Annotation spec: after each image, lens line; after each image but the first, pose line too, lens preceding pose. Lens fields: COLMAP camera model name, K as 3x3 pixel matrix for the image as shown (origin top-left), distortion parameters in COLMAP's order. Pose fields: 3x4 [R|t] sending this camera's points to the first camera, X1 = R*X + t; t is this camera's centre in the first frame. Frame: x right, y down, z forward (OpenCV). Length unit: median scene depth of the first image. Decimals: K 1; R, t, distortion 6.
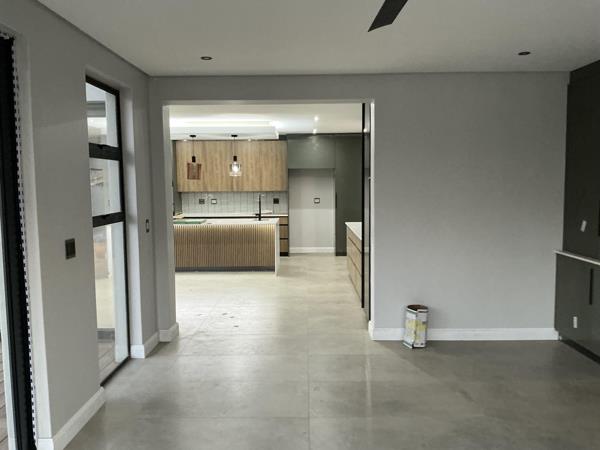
lens RADIAL K [[486.0, 0, 300.0], [0, 486.0, 225.0], [0, 0, 1]] dist [0.100504, -0.199378]
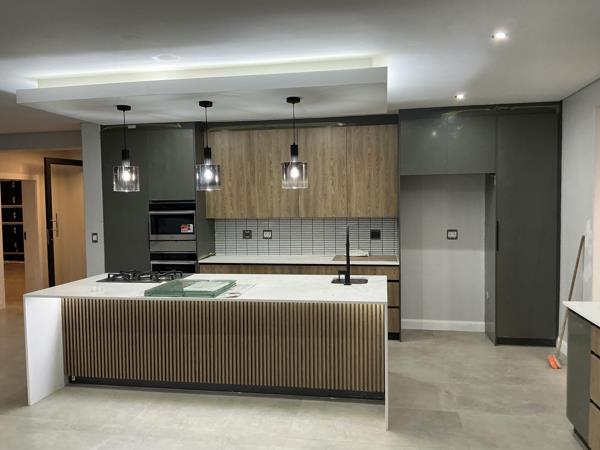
lens RADIAL K [[486.0, 0, 300.0], [0, 486.0, 225.0], [0, 0, 1]] dist [0.100504, -0.199378]
pose [[0.985580, 0.003867, -0.169164, -0.041388], [-0.009921, 0.999340, -0.034954, -0.041303], [0.168917, 0.036128, 0.984968, 0.450097]]
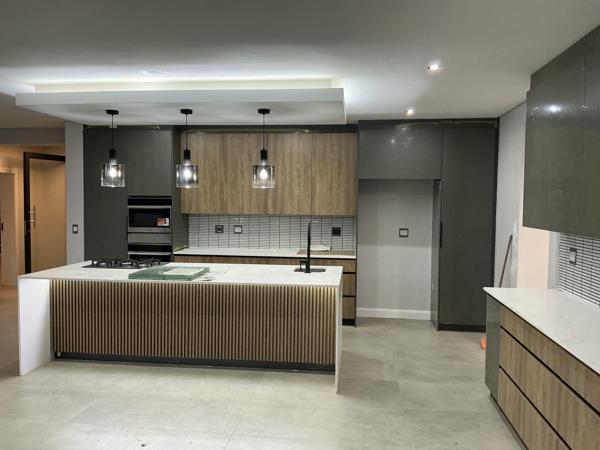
lens RADIAL K [[486.0, 0, 300.0], [0, 486.0, 225.0], [0, 0, 1]] dist [0.100504, -0.199378]
pose [[0.993774, 0.025983, -0.108342, -0.029244], [-0.030038, 0.998901, -0.035967, -0.035175], [0.107289, 0.038997, 0.993463, 0.394593]]
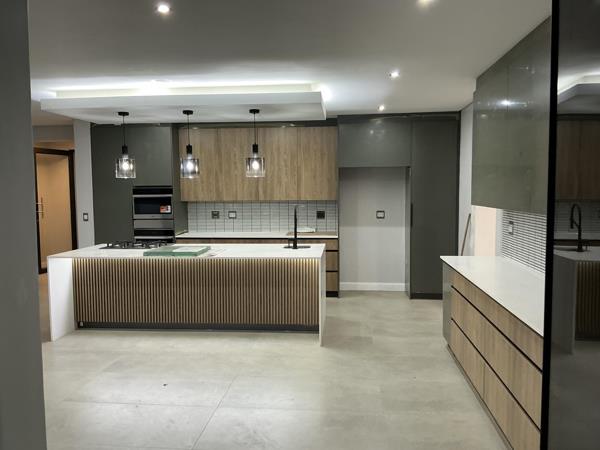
lens RADIAL K [[486.0, 0, 300.0], [0, 486.0, 225.0], [0, 0, 1]] dist [0.100504, -0.199378]
pose [[0.996191, 0.007745, -0.086850, -0.018861], [-0.008869, 0.999882, -0.012560, -0.026781], [0.086743, 0.013282, 0.996142, 0.320252]]
